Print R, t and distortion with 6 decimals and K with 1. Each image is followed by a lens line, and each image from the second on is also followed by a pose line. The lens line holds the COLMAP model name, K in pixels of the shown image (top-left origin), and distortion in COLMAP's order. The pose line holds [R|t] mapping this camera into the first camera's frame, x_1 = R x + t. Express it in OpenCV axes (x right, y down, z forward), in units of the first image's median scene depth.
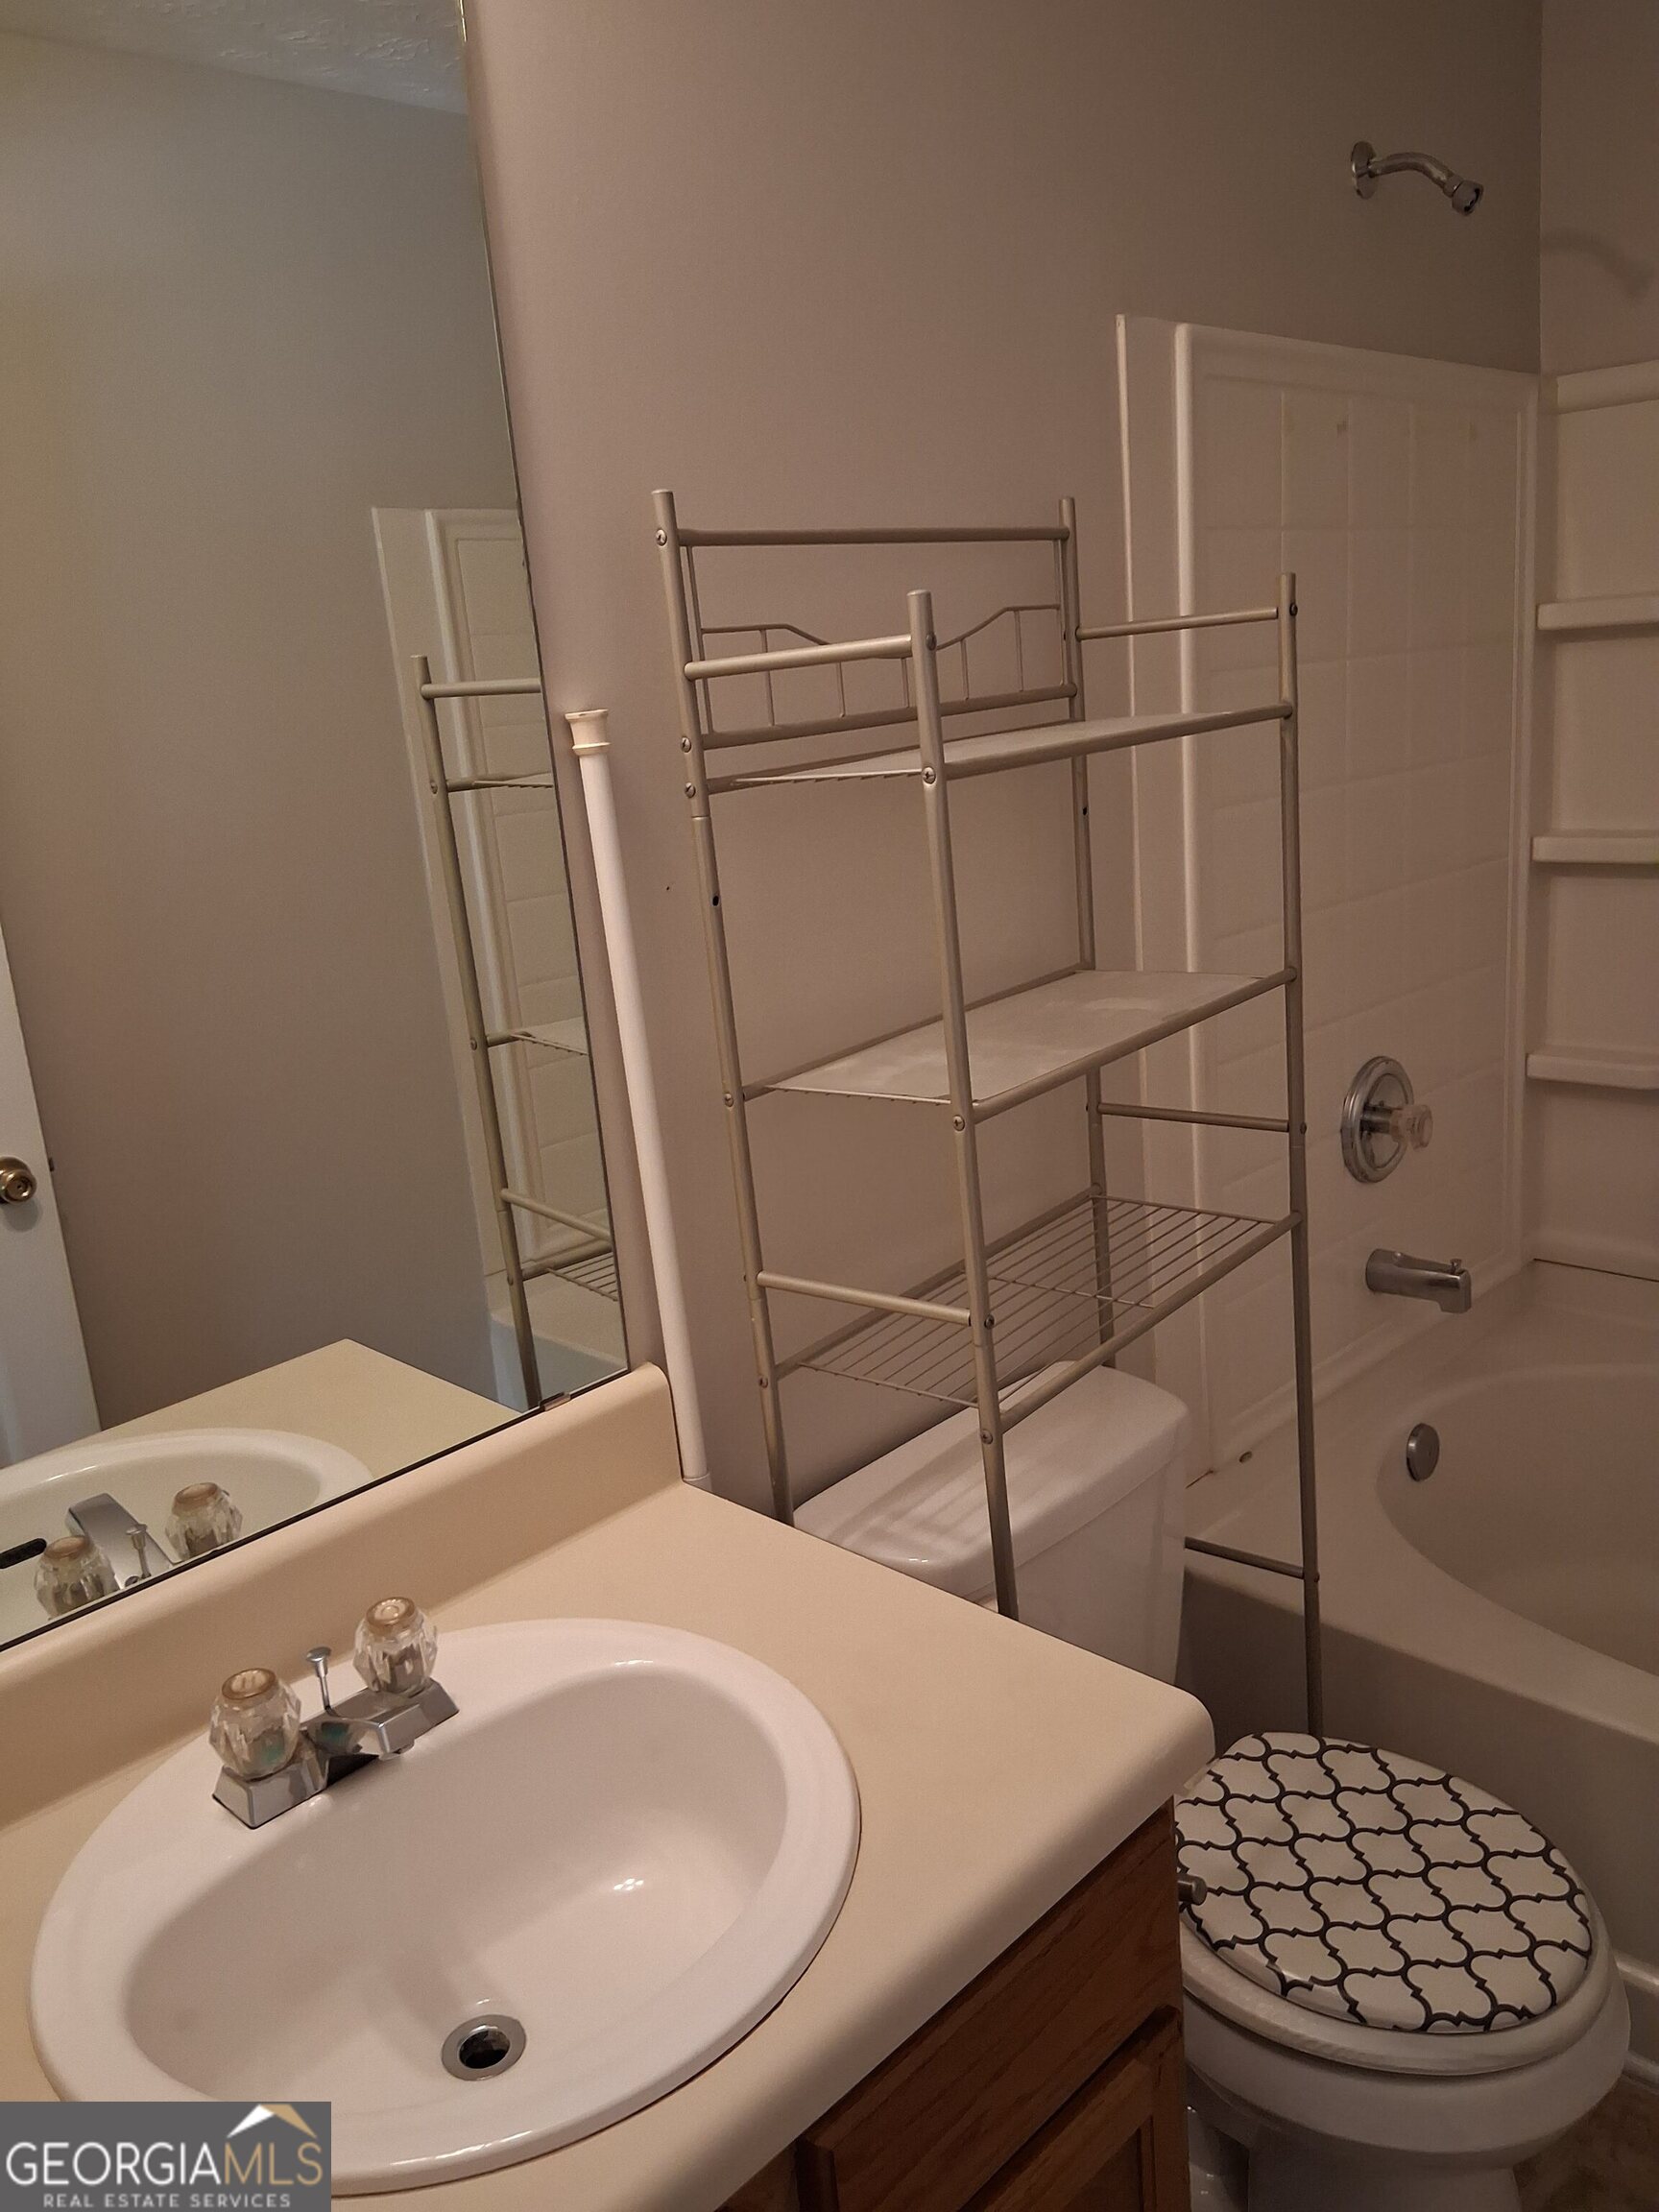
lens RADIAL K [[1670.7, 0, 835.3], [0, 1670.7, 1118.0], [0, 0, 1]] dist [0.112282, -0.220372]
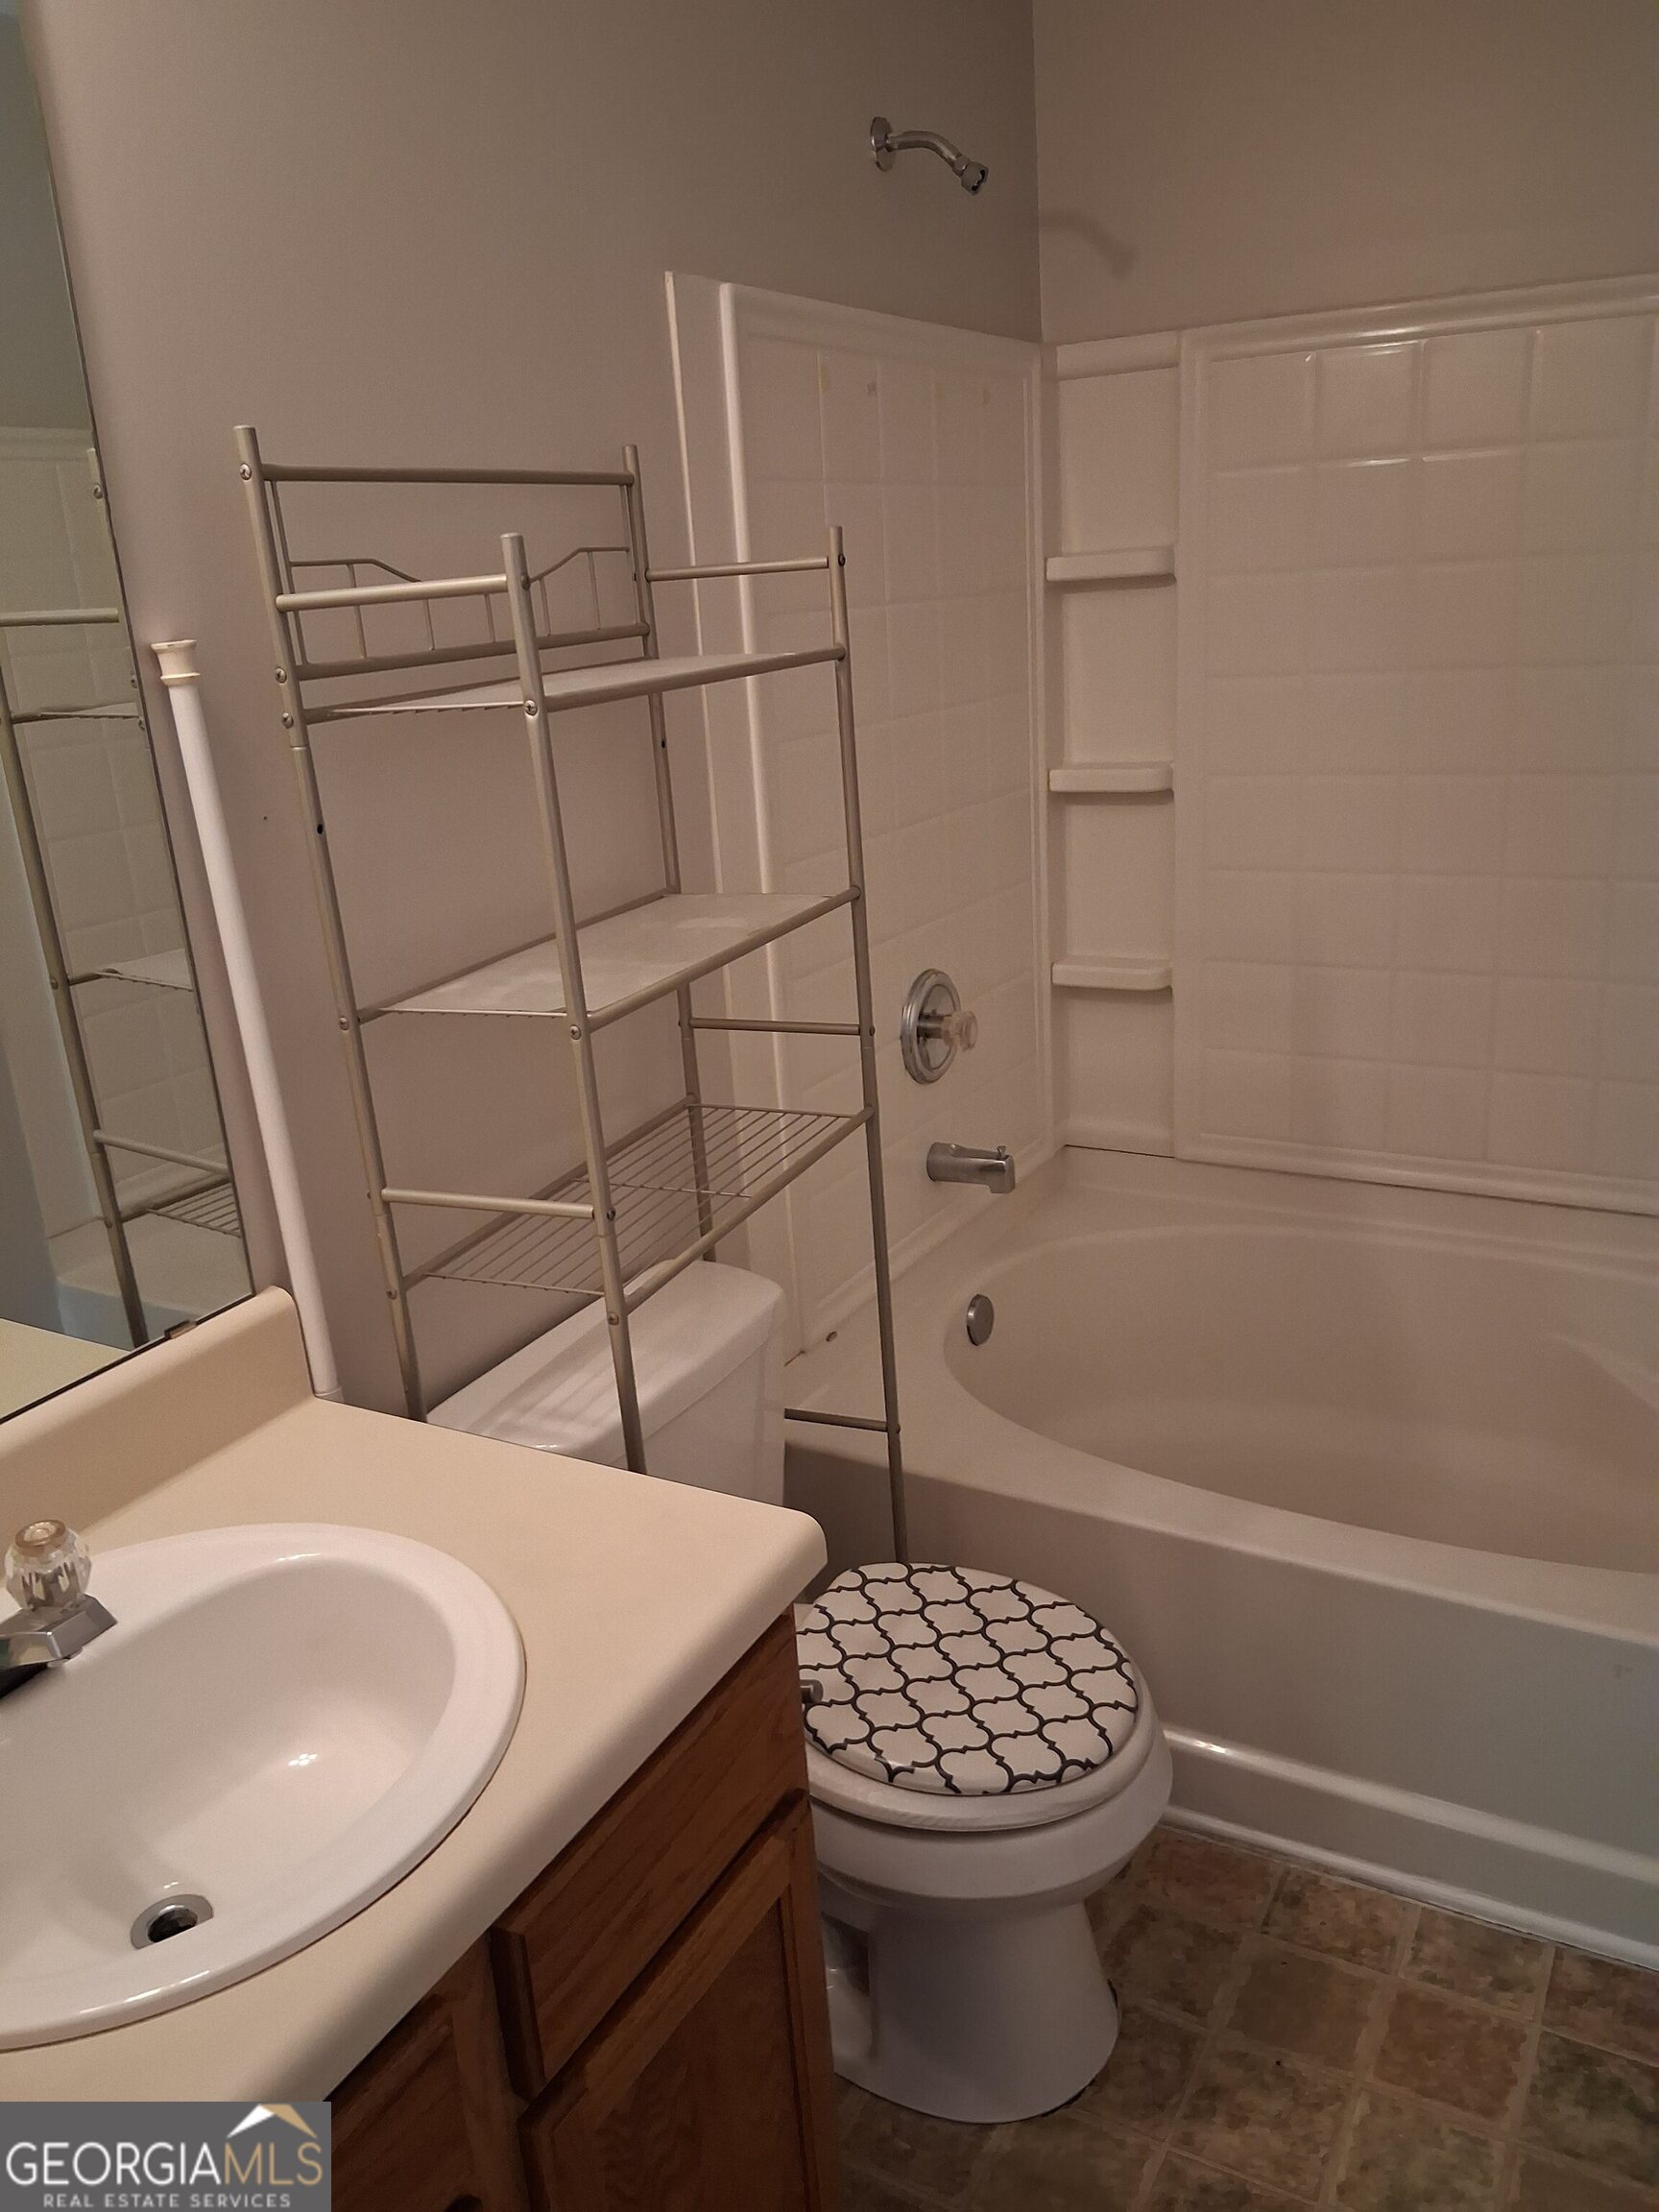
lens RADIAL K [[1714.7, 0, 811.1], [0, 1714.7, 1154.4], [0, 0, 1]] dist [0.128280, -0.285808]
pose [[0.968009, -0.059764, 0.243696, -0.047833], [0.047890, 0.997372, 0.054364, 0.024863], [-0.246305, -0.040954, 0.968327, -0.109122]]
